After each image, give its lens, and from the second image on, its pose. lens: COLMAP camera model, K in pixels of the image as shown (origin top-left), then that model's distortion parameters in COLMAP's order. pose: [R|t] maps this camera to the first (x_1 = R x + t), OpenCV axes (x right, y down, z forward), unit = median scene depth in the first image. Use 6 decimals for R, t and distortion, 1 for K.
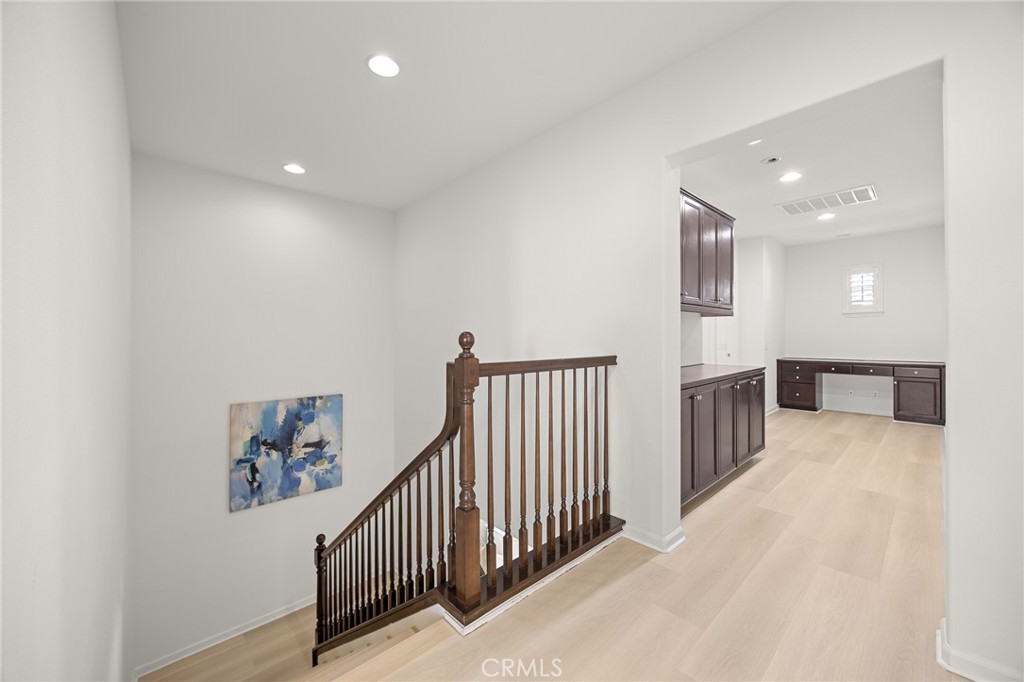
lens RADIAL K [[387.6, 0, 511.2], [0, 387.6, 333.9], [0, 0, 1]] dist [0.001324, -0.000817]
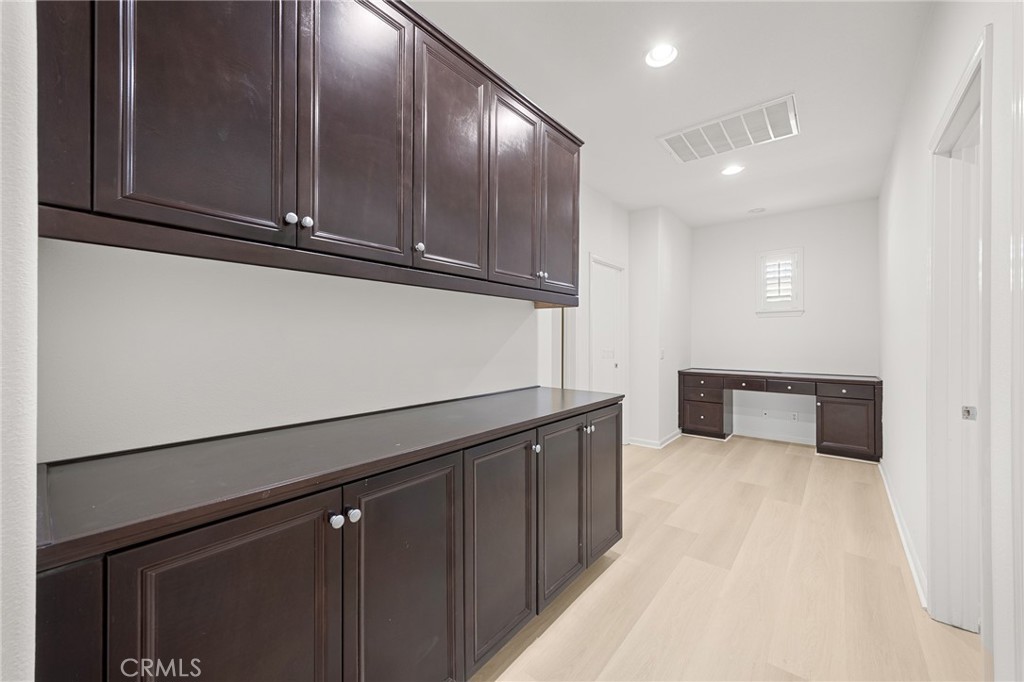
lens RADIAL K [[387.6, 0, 505.8], [0, 387.6, 336.2], [0, 0, 1]] dist [0.001324, -0.000817]
pose [[0.992874, 0.006147, 0.119011, 0.285787], [-0.005736, 0.999976, -0.003799, 0.001577], [-0.119032, 0.003089, 0.992886, 0.311793]]
